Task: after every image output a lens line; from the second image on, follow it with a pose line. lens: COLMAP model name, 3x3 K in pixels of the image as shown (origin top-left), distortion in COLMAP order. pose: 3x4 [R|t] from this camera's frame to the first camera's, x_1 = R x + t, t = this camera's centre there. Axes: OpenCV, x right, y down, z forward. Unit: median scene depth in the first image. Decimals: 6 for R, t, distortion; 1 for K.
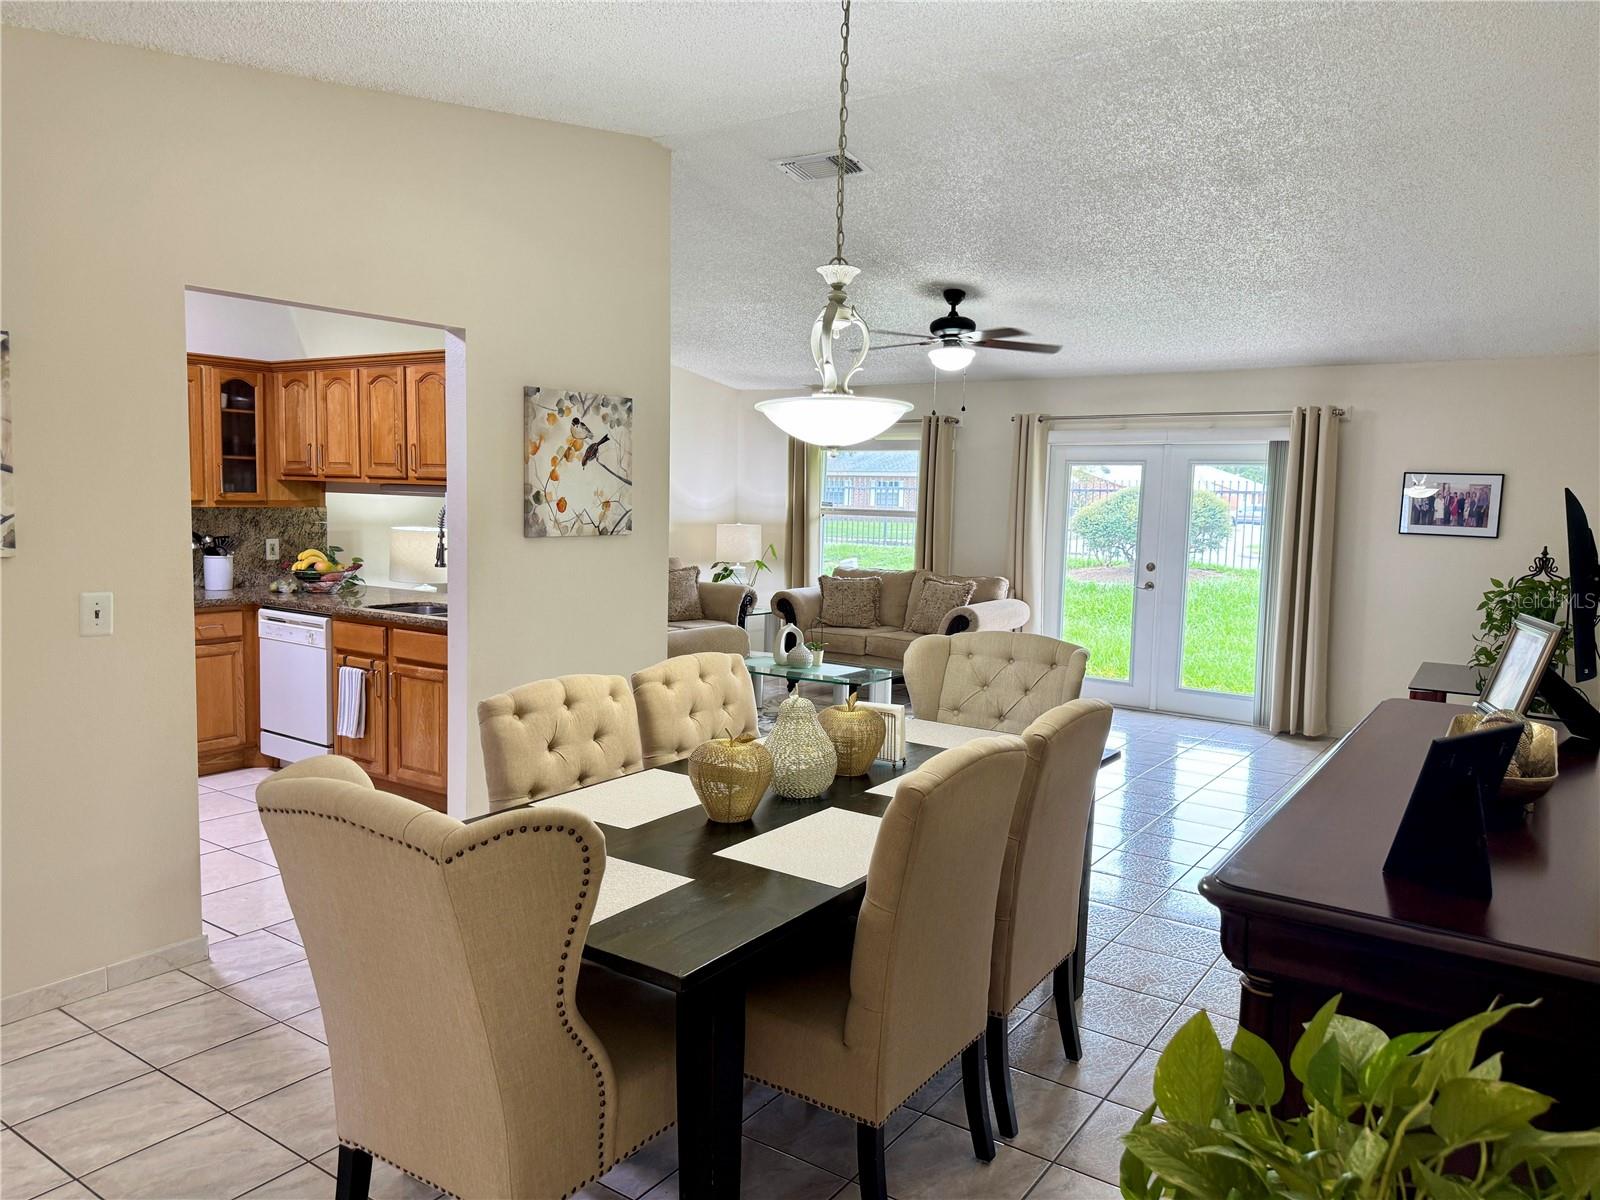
lens RADIAL K [[1123.7, 0, 794.3], [0, 1123.7, 599.5], [0, 0, 1]] dist [0.090507, -0.129090]
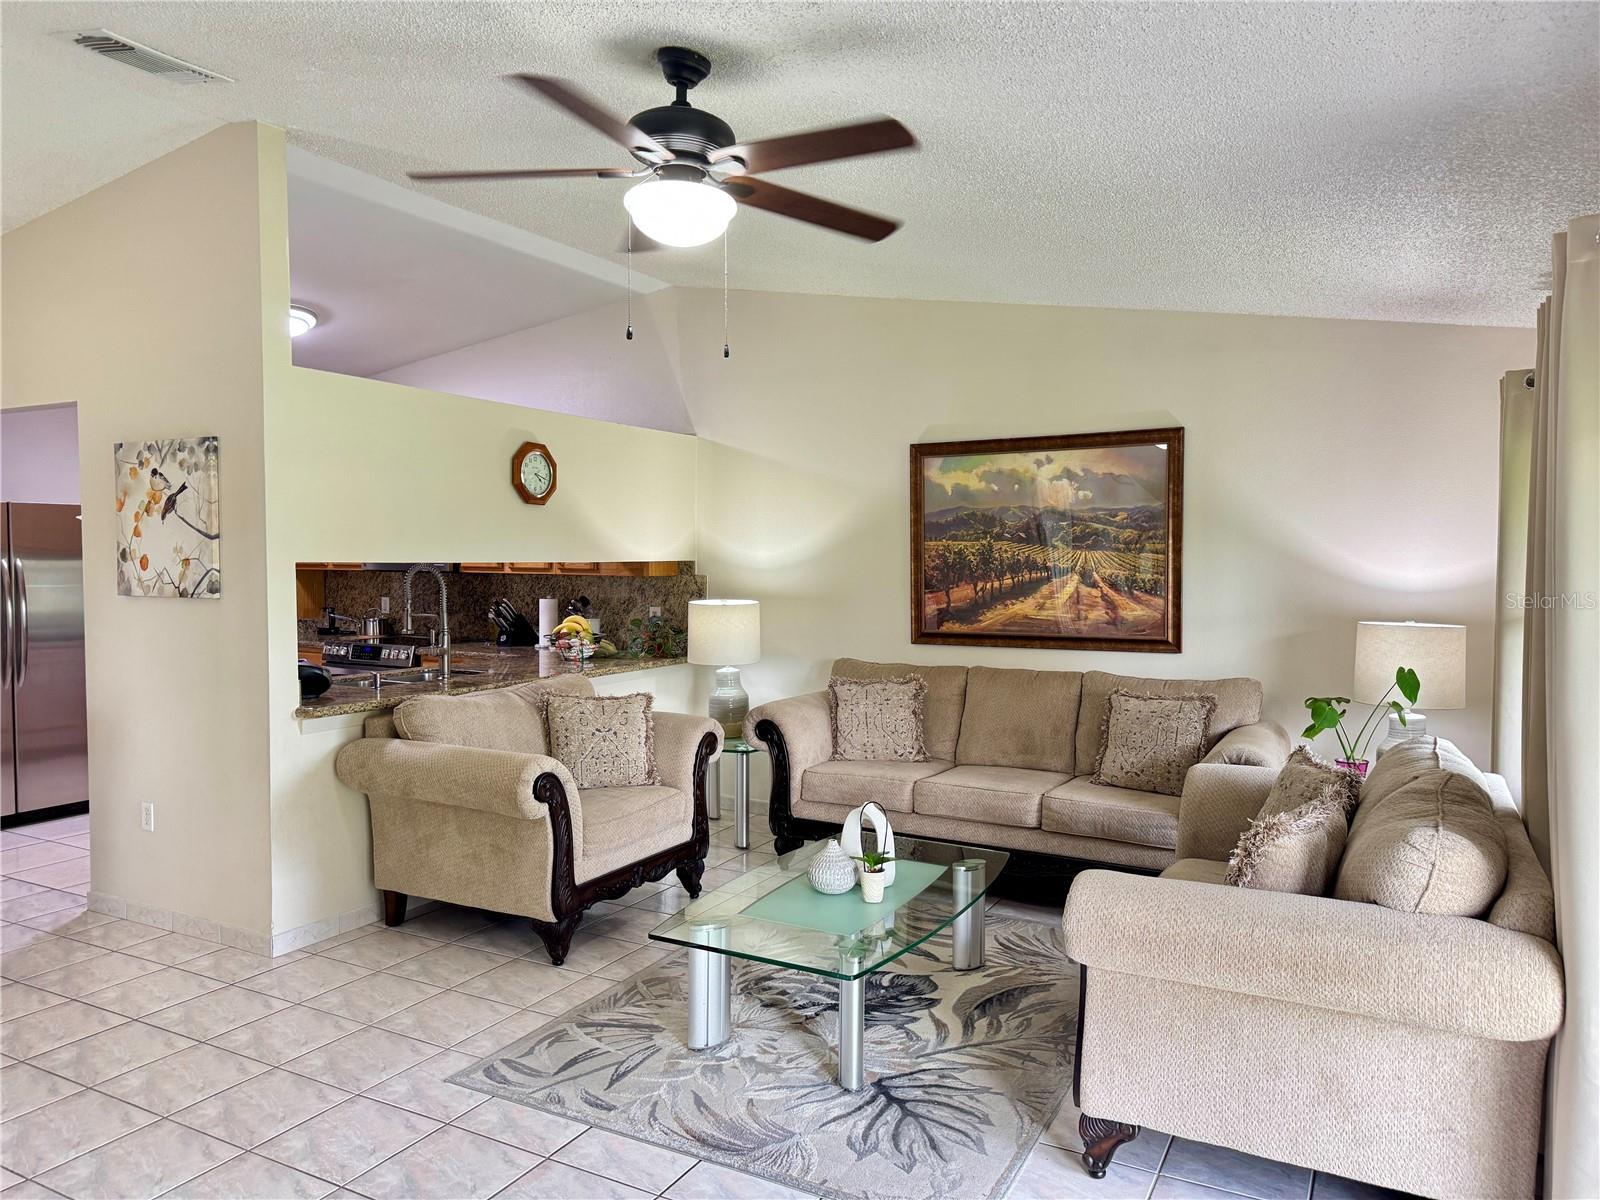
lens RADIAL K [[1123.7, 0, 794.3], [0, 1123.7, 599.5], [0, 0, 1]] dist [0.090507, -0.129090]
pose [[0.111327, 0.022529, -0.993528, 0.548971], [-0.098027, 0.995116, 0.011581, -0.080862], [0.988937, 0.096104, 0.112992, 0.986561]]
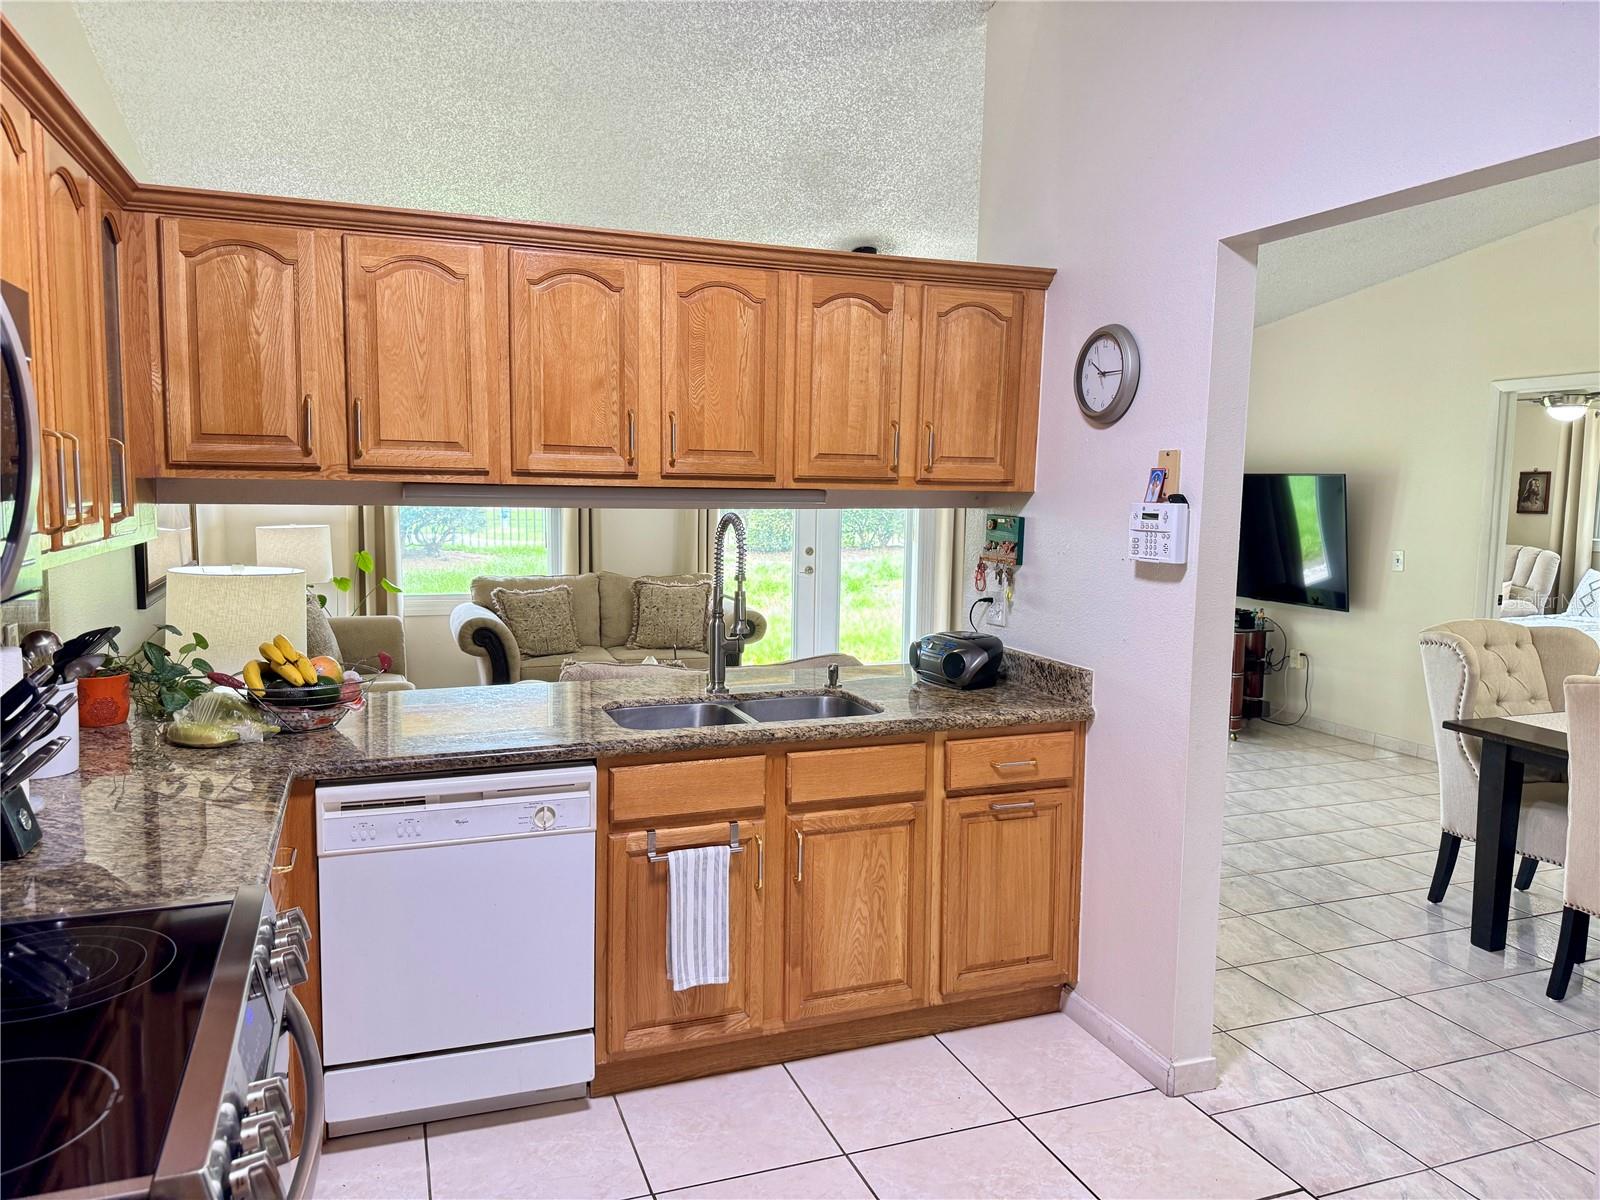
lens RADIAL K [[1123.7, 0, 794.3], [0, 1123.7, 599.5], [0, 0, 1]] dist [0.090507, -0.129090]
pose [[0.558999, -0.100776, 0.823021, -0.641209], [0.077637, 0.994587, 0.069053, -0.069242], [-0.825526, 0.025296, 0.563797, 0.558195]]
